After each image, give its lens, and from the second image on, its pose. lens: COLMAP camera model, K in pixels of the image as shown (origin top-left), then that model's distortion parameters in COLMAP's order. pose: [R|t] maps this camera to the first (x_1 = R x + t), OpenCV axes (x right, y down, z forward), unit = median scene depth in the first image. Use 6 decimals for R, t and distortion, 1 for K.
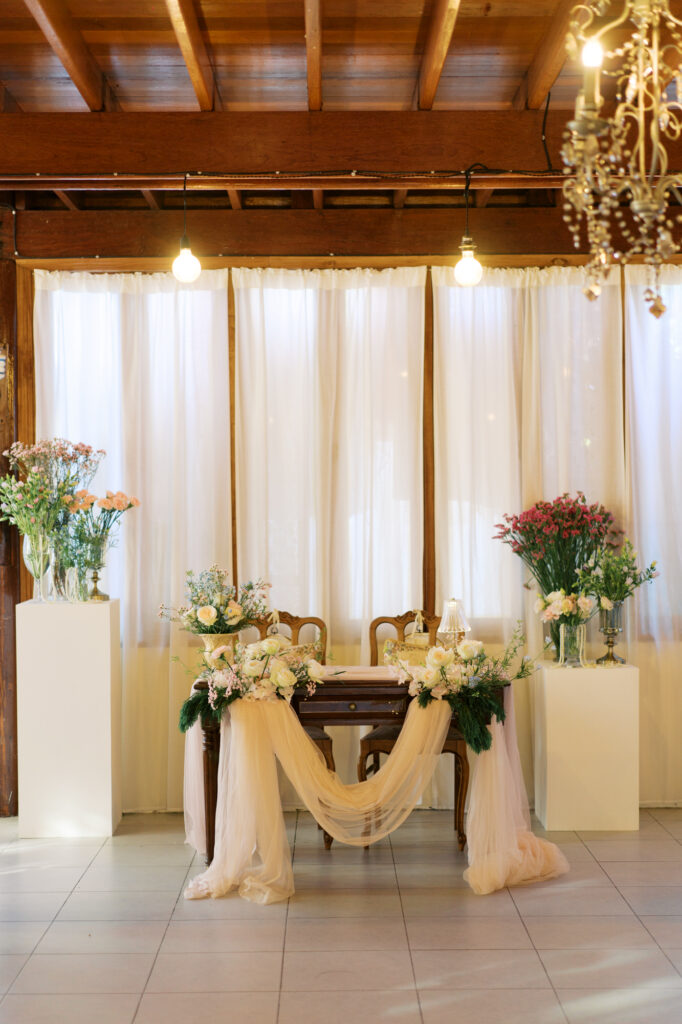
lens RADIAL K [[1636.5, 0, 341.0], [0, 1636.5, 512.0], [0, 0, 1]] dist [-0.003982, 0.107983]
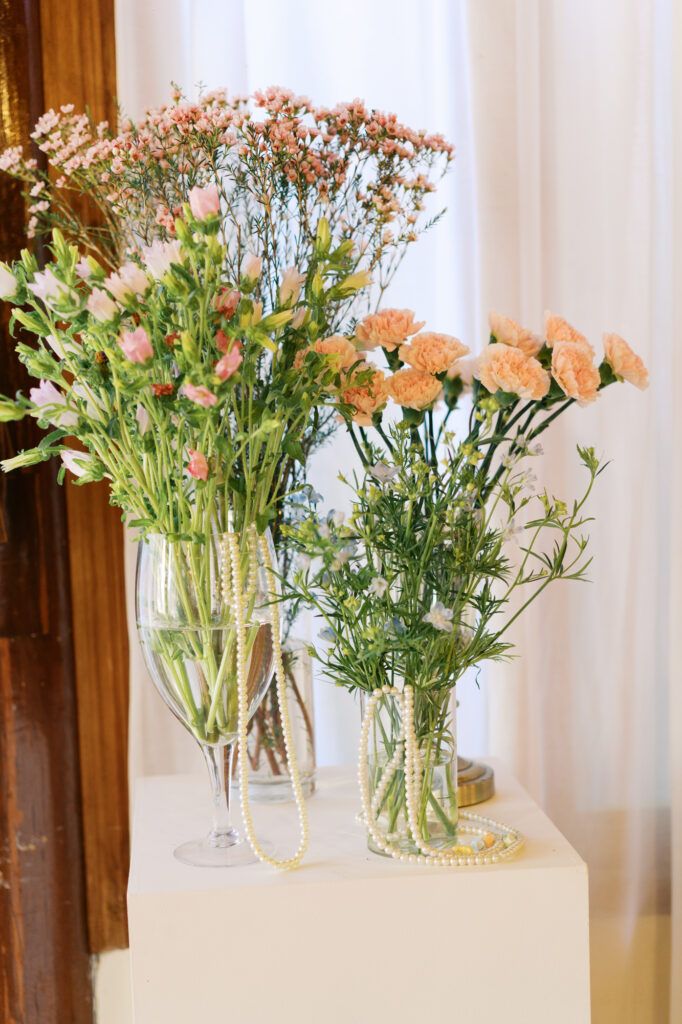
lens RADIAL K [[1636.5, 0, 341.0], [0, 1636.5, 512.0], [0, 0, 1]] dist [-0.003982, 0.107983]
pose [[0.996033, -0.035717, 0.081505, -0.184998], [0.029184, 0.996368, 0.079989, -0.004493], [-0.084066, -0.077293, 0.993458, 0.790864]]
